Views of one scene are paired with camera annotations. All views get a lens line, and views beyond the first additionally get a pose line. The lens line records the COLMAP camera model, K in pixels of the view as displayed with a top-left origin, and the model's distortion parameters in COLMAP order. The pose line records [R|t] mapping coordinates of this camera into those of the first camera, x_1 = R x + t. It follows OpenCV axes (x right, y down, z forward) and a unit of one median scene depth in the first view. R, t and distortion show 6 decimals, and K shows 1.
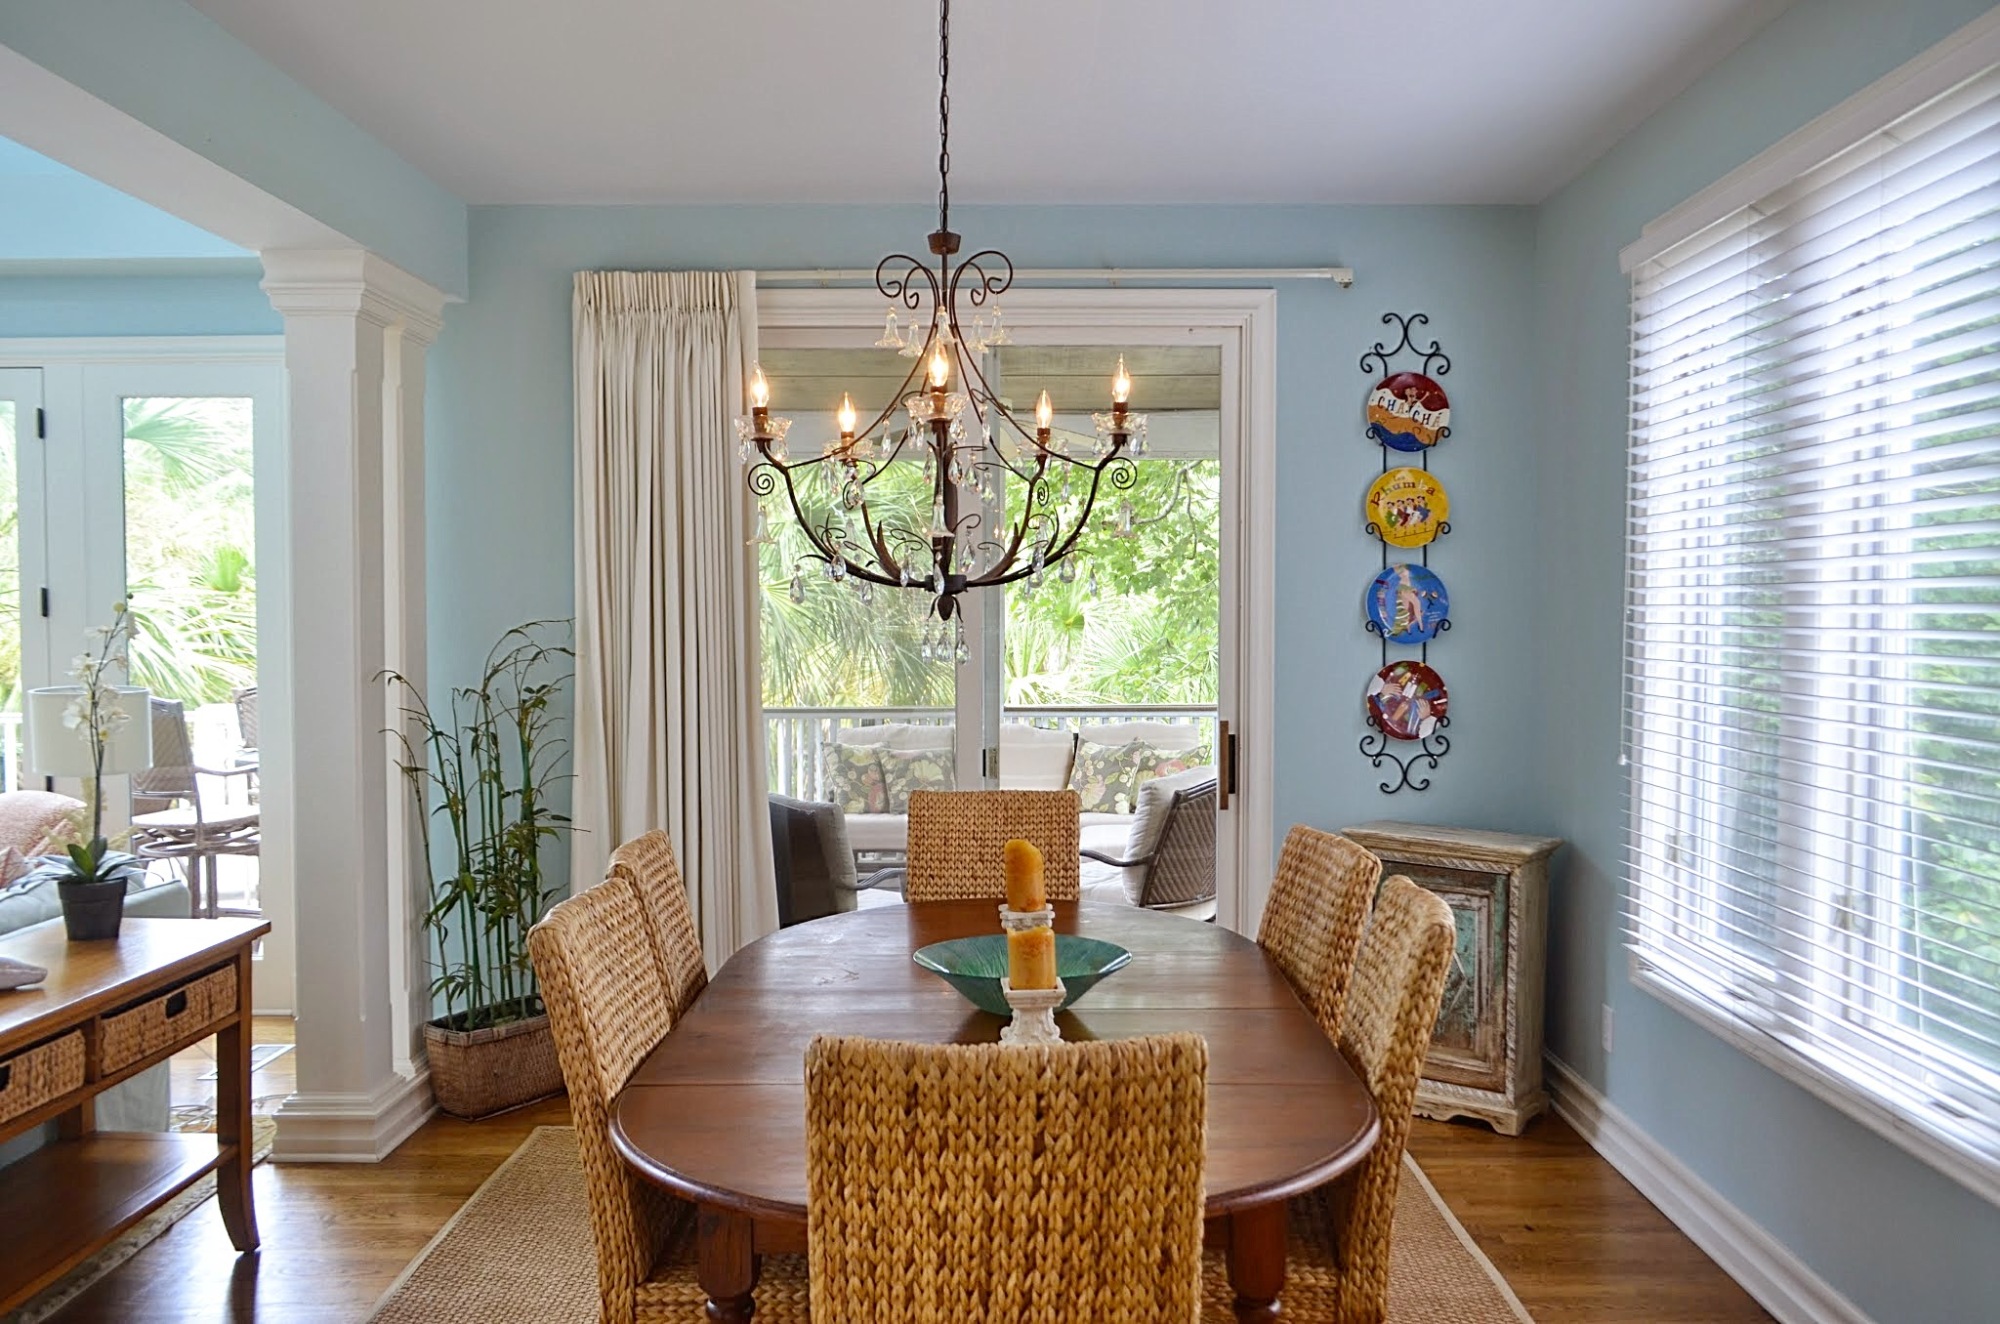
lens RADIAL K [[1597.7, 0, 1000.0], [0, 1597.7, 662.0], [0, 0, 1]] dist [-0.040662, -0.001568]
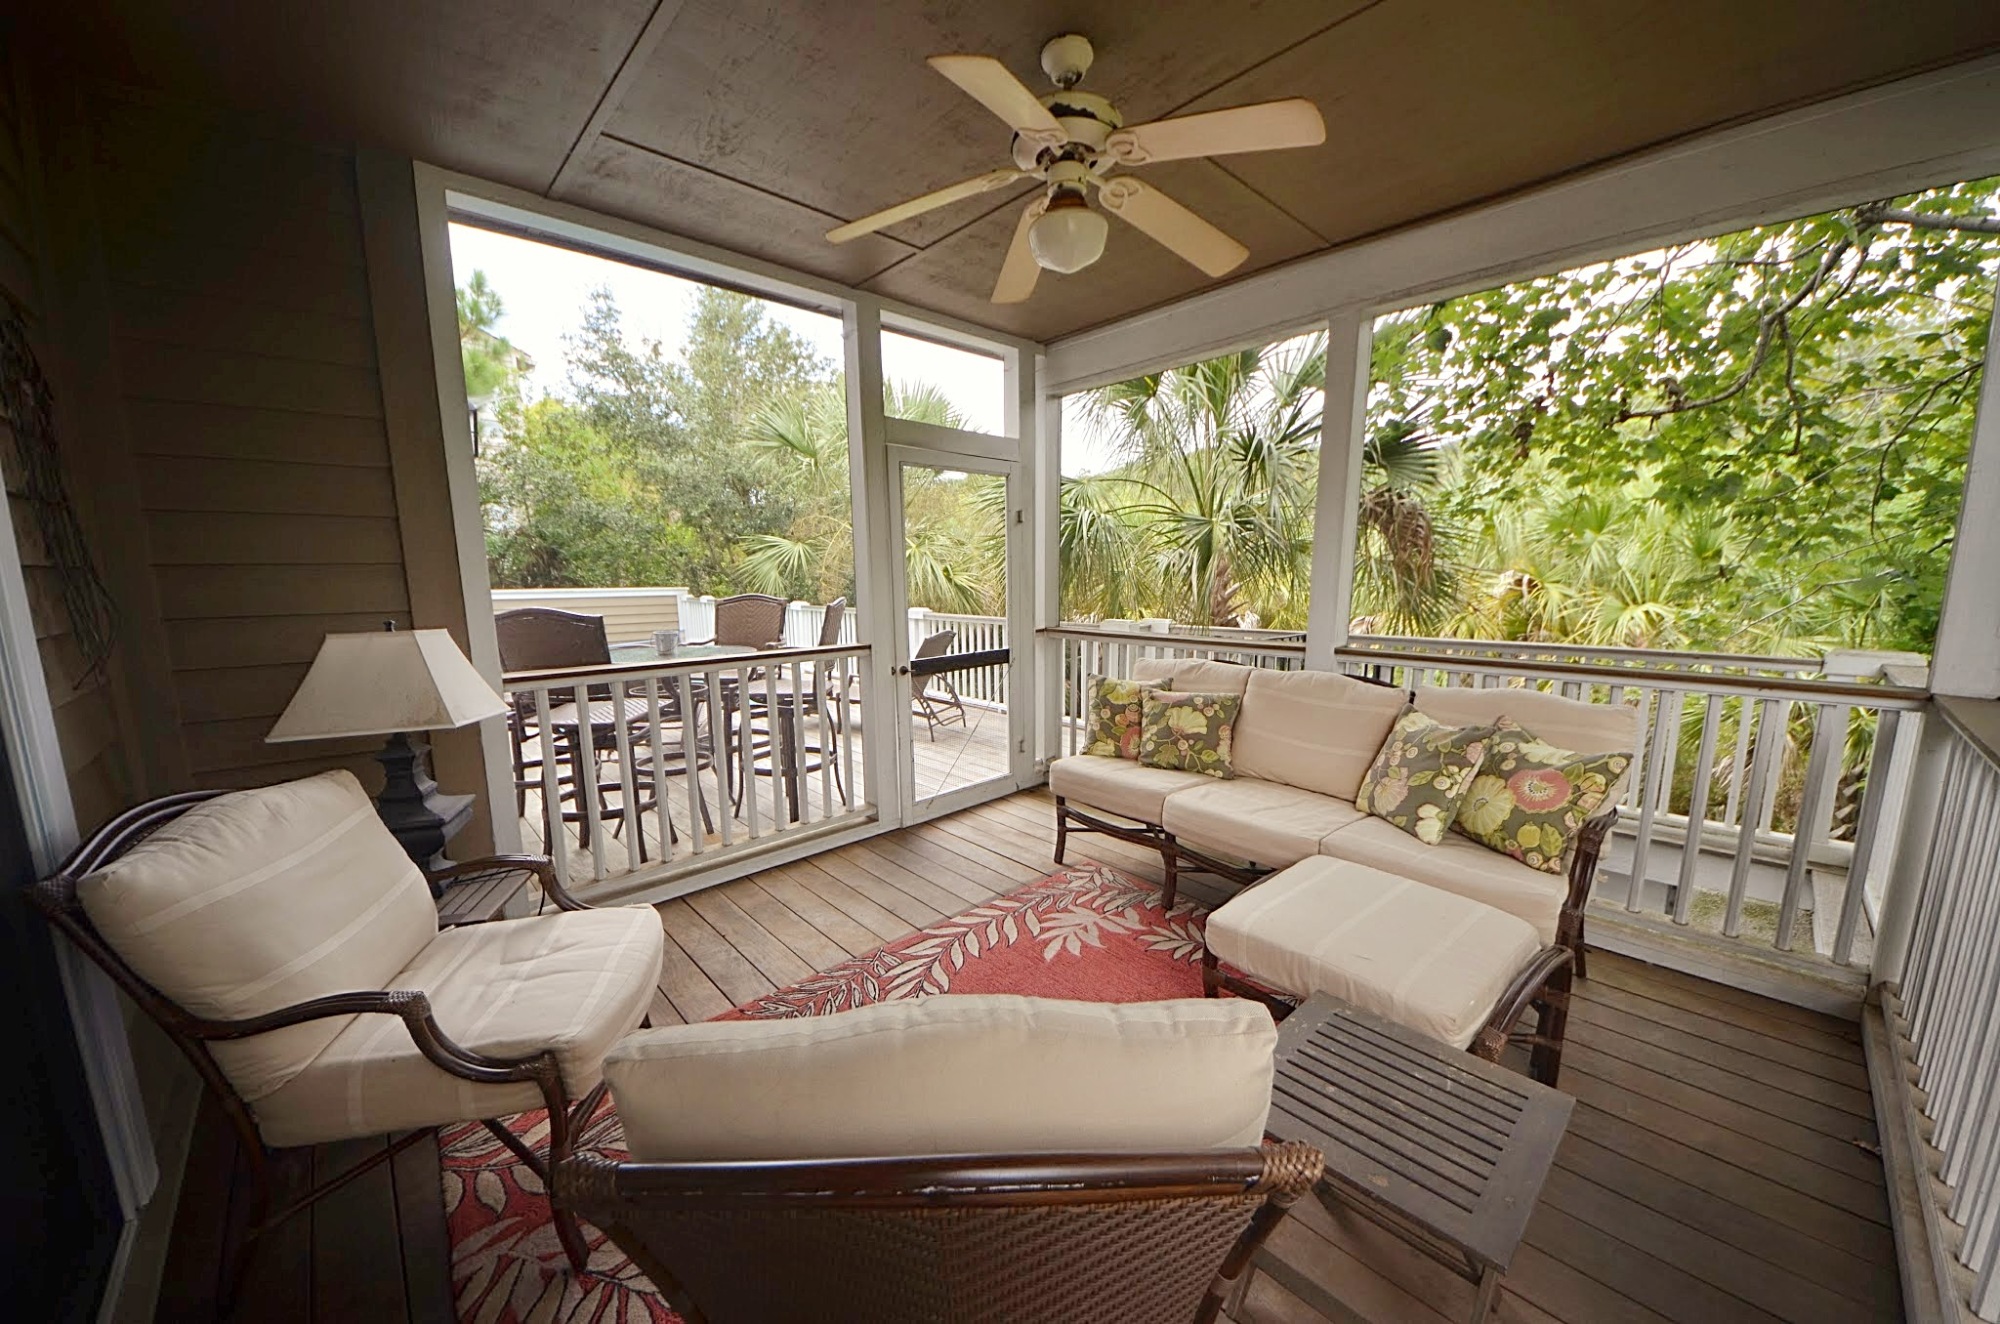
lens RADIAL K [[724.7, 0, 1000.0], [0, 724.7, 662.0], [0, 0, 1]] dist [-0.000562, -0.000053]
pose [[0.689759, 0.095633, -0.717696, 0.157053], [-0.017408, 0.993143, 0.115606, -0.003657], [0.723830, -0.067247, 0.686693, 0.684269]]
